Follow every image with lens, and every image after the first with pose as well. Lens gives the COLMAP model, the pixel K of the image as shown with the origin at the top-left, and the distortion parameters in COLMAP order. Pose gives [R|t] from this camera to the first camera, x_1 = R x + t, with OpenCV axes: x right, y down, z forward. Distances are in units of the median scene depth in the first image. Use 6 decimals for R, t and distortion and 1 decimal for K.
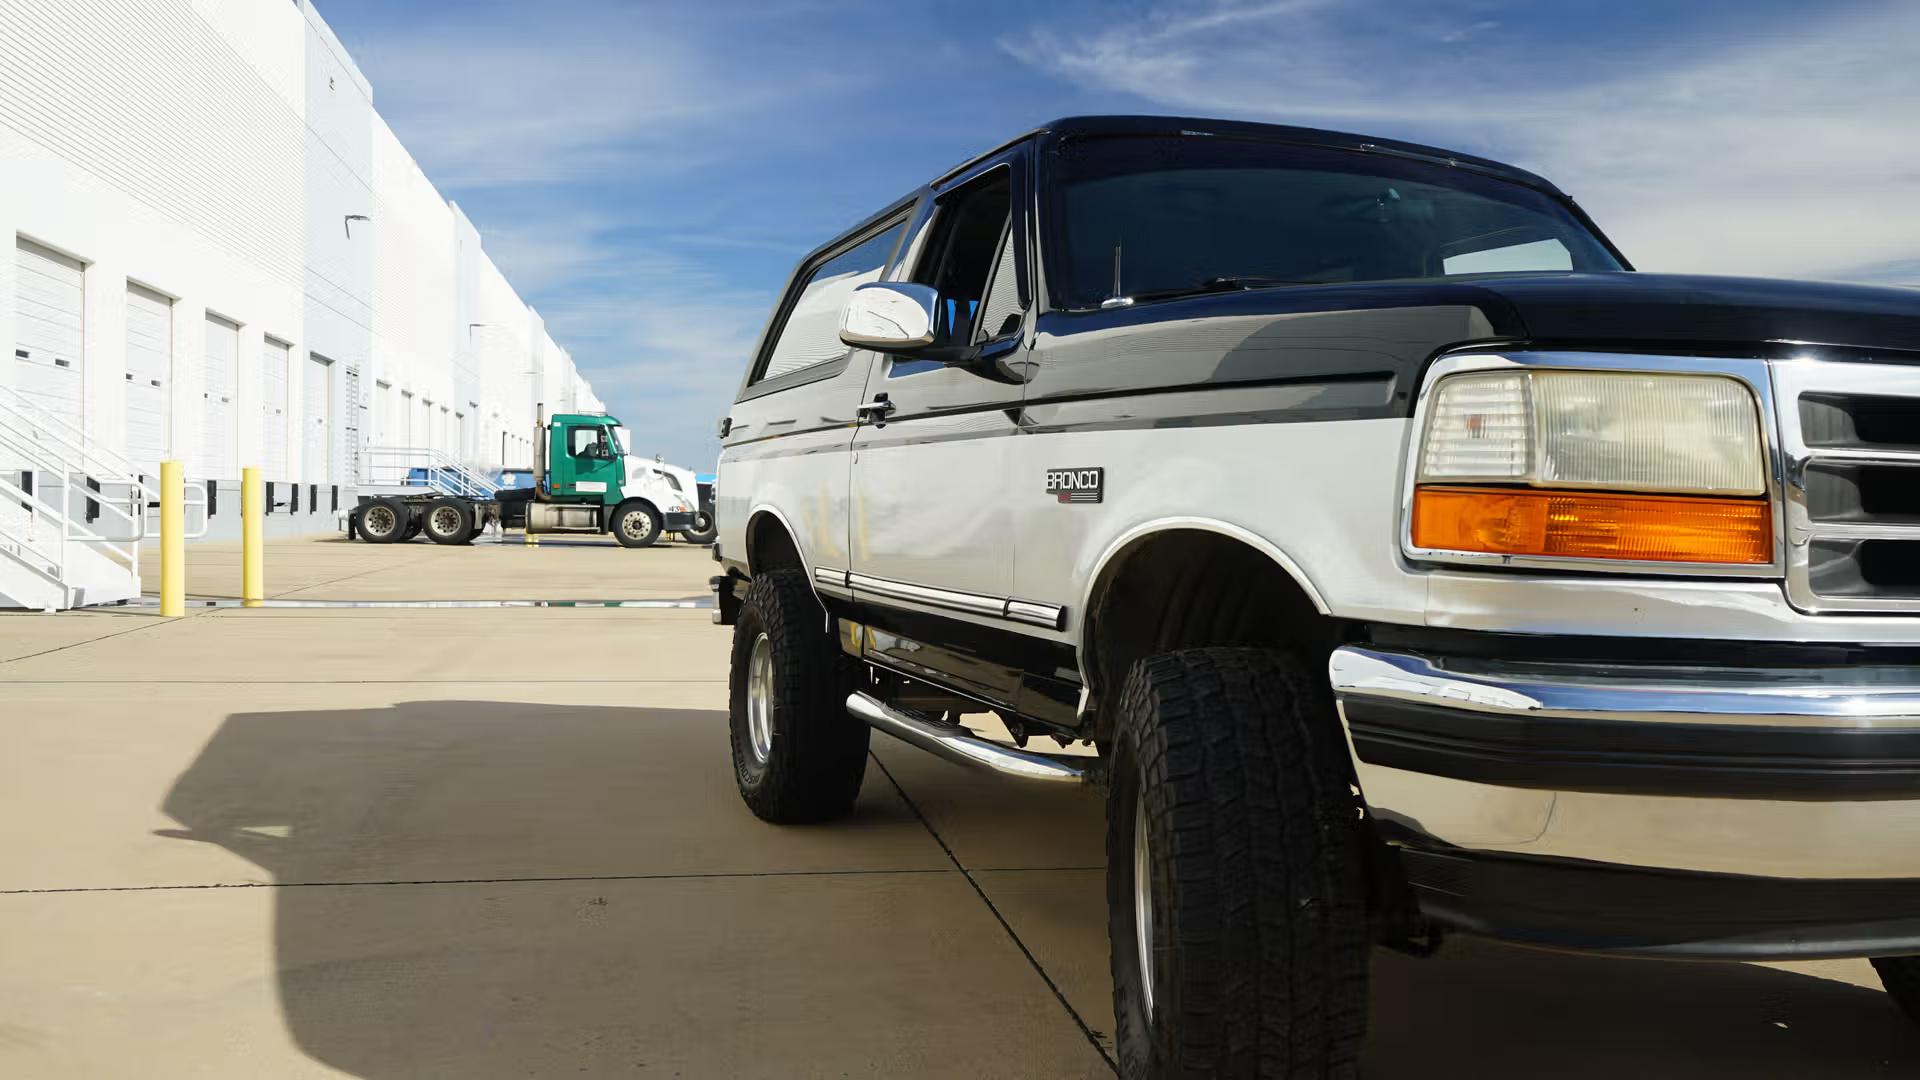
lens RADIAL K [[1508.8, 0, 960.0], [0, 1508.8, 540.0], [0, 0, 1]] dist [-0.009486, 0.004499]
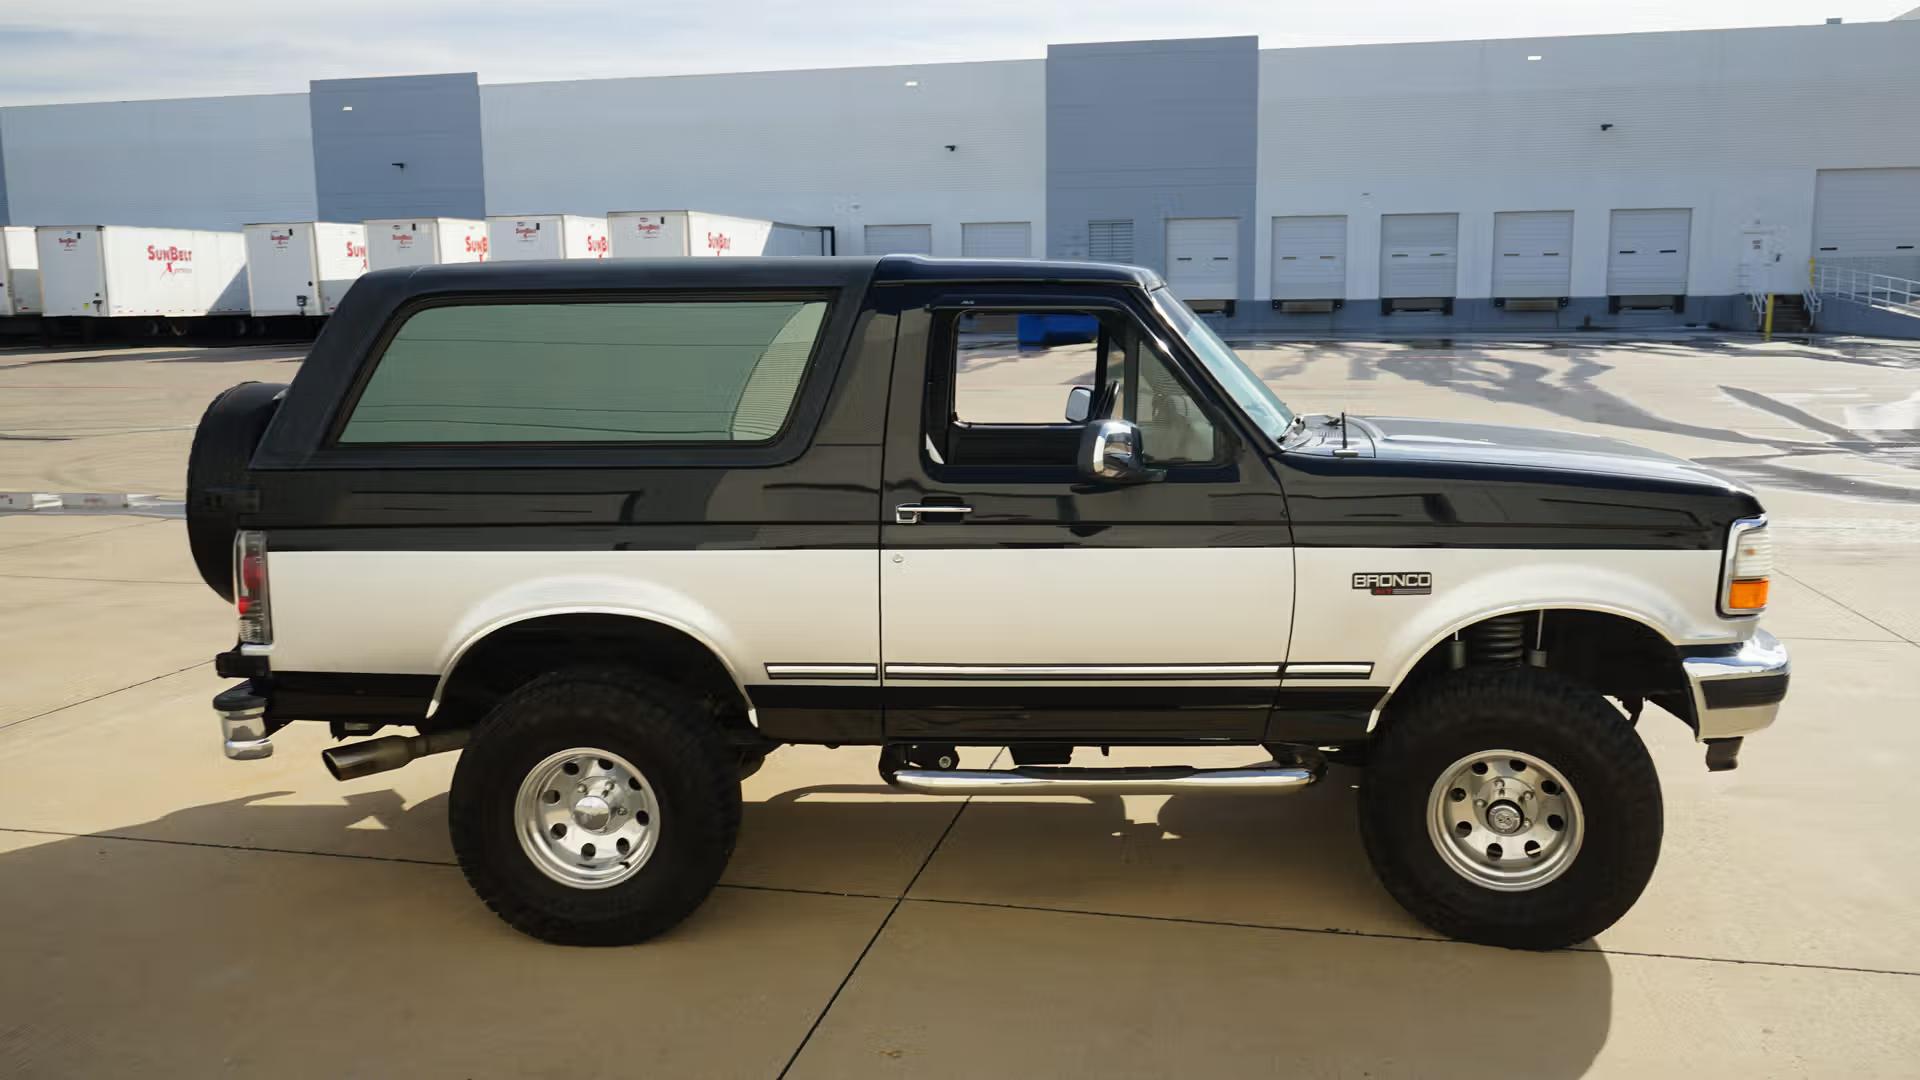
lens RADIAL K [[1472.9, 0, 983.8], [0, 1472.9, 535.9], [0, 0, 1]] dist [-0.001401, -0.001135]
pose [[0.389952, -0.159368, 0.906940, -0.094264], [0.037558, 0.986843, 0.157260, -0.022034], [-0.920069, -0.027261, 0.390807, 0.053553]]
